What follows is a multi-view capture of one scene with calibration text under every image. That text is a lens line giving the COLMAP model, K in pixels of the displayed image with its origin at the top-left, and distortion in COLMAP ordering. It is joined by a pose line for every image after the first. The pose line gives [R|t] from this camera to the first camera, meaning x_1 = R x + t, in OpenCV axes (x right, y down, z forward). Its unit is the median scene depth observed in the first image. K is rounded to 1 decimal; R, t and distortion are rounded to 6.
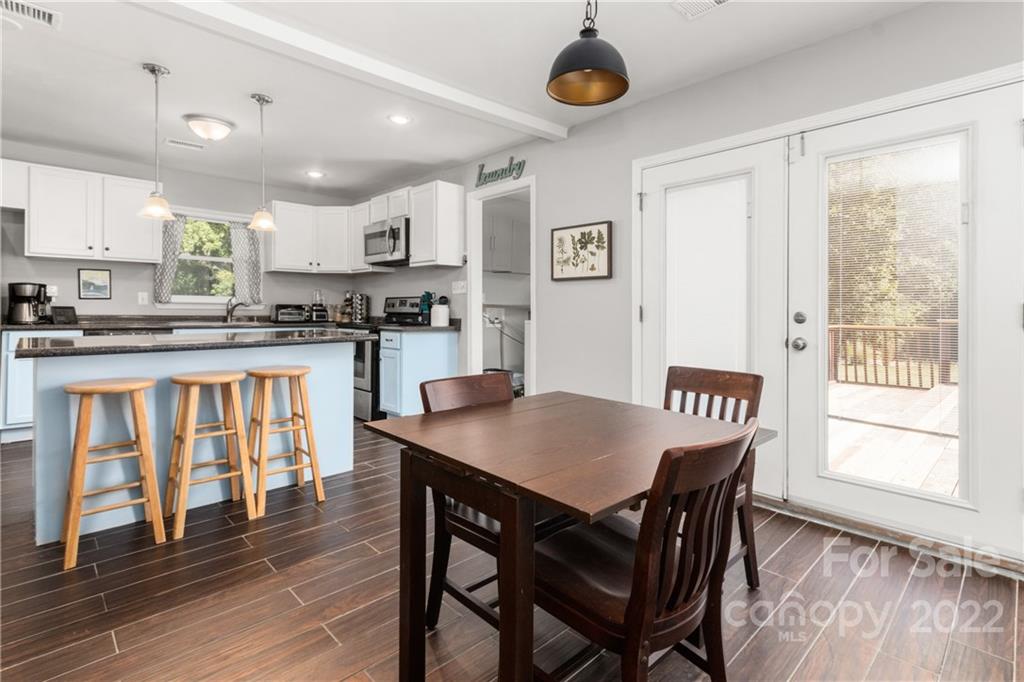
lens RADIAL K [[493.7, 0, 513.8], [0, 493.7, 312.9], [0, 0, 1]] dist [0.003446, 0.000785]
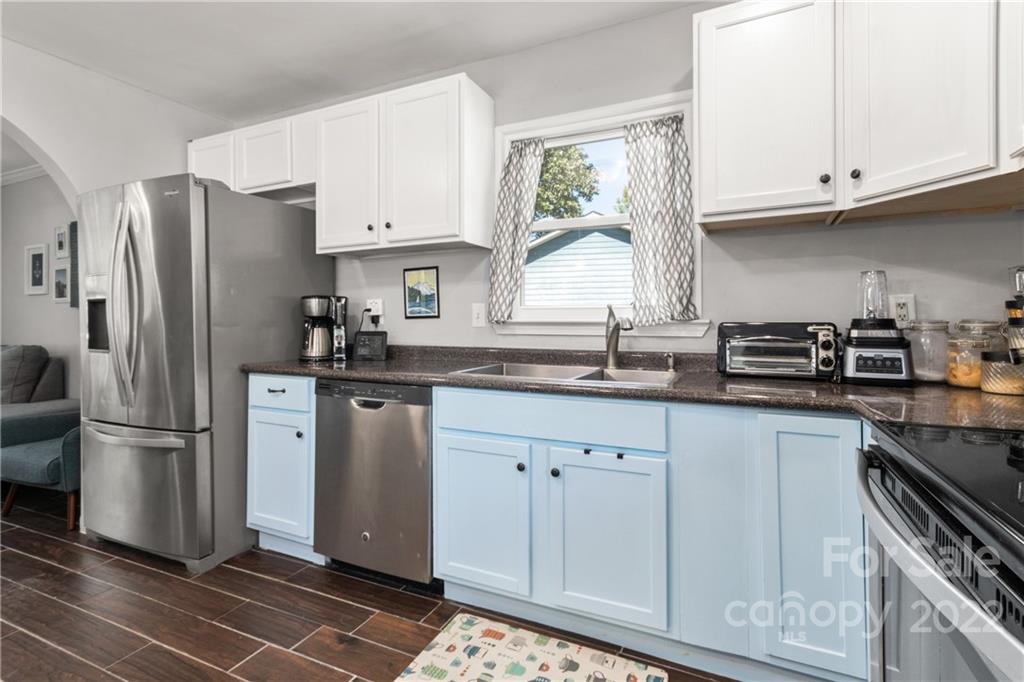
lens RADIAL K [[492.1, 0, 515.4], [0, 492.1, 320.2], [0, 0, 1]] dist [0.000482, 0.000324]
pose [[0.358491, -0.011805, -0.933458, -0.286529], [0.000716, 0.999923, -0.012371, -0.020245], [0.933533, 0.003766, 0.358472, 0.991769]]
